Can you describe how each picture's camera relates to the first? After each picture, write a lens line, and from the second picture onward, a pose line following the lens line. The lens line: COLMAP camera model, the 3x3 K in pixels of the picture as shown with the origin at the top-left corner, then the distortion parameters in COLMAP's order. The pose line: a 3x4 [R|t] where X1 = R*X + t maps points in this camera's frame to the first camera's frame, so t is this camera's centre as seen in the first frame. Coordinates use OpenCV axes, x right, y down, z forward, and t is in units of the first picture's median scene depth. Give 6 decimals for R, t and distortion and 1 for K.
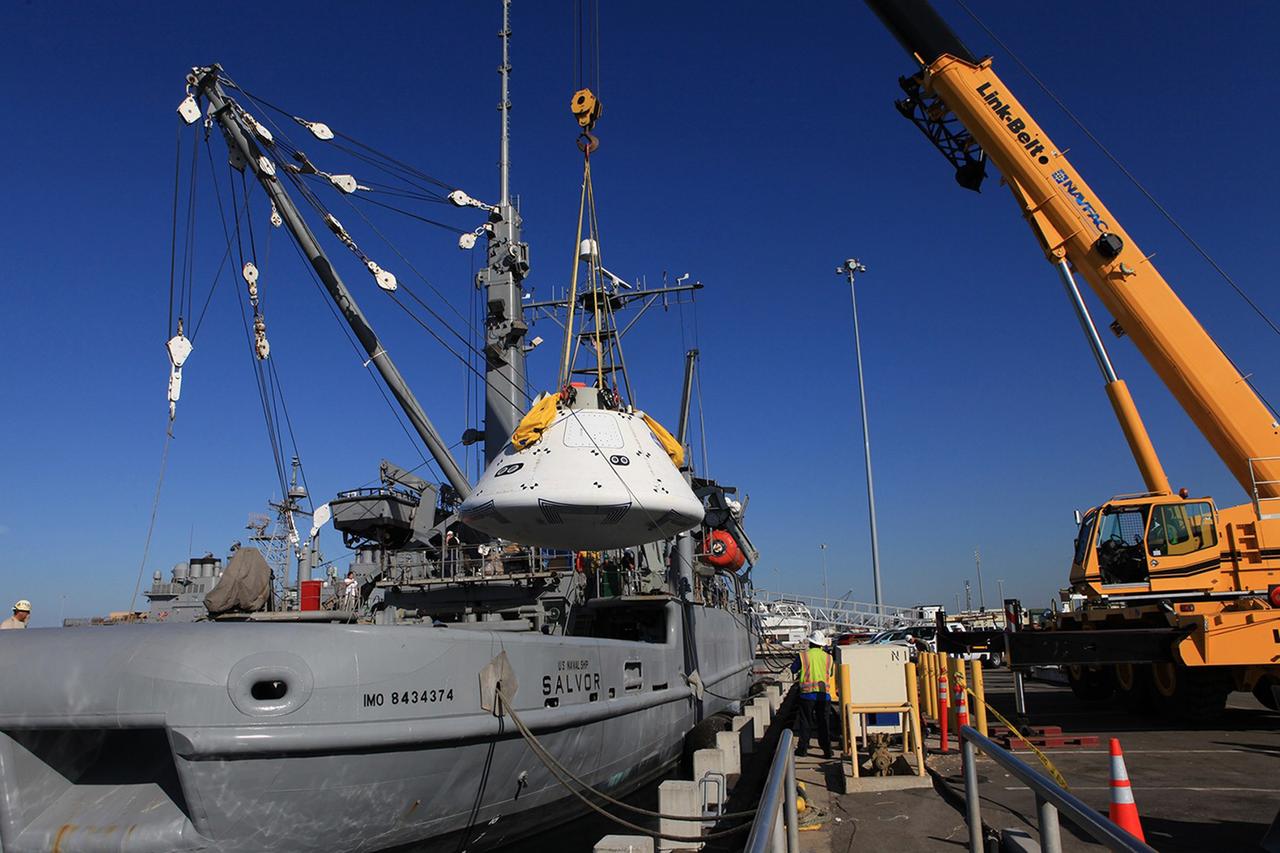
lens RADIAL K [[933.6, 0, 640.0], [0, 933.6, 426.5], [0, 0, 1]] dist [-0.029084, 0.001234]
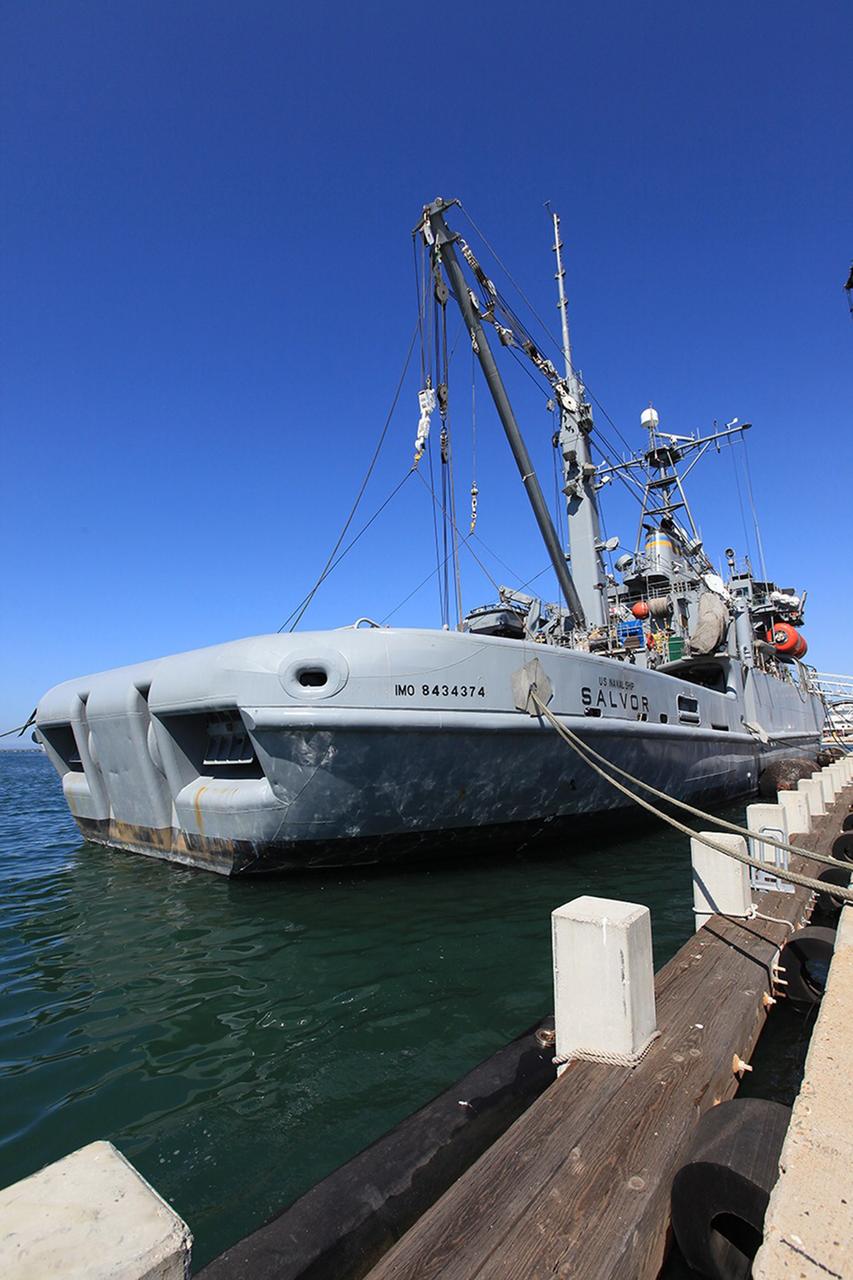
lens RADIAL K [[592.4, 0, 429.0], [0, 592.4, 667.8], [0, 0, 1]] dist [-0.037548, 0.000212]
pose [[0.888864, -0.063330, -0.453772, 0.052306], [0.106238, 0.991897, 0.069668, 0.175978], [0.445683, -0.110133, 0.888390, 0.302780]]
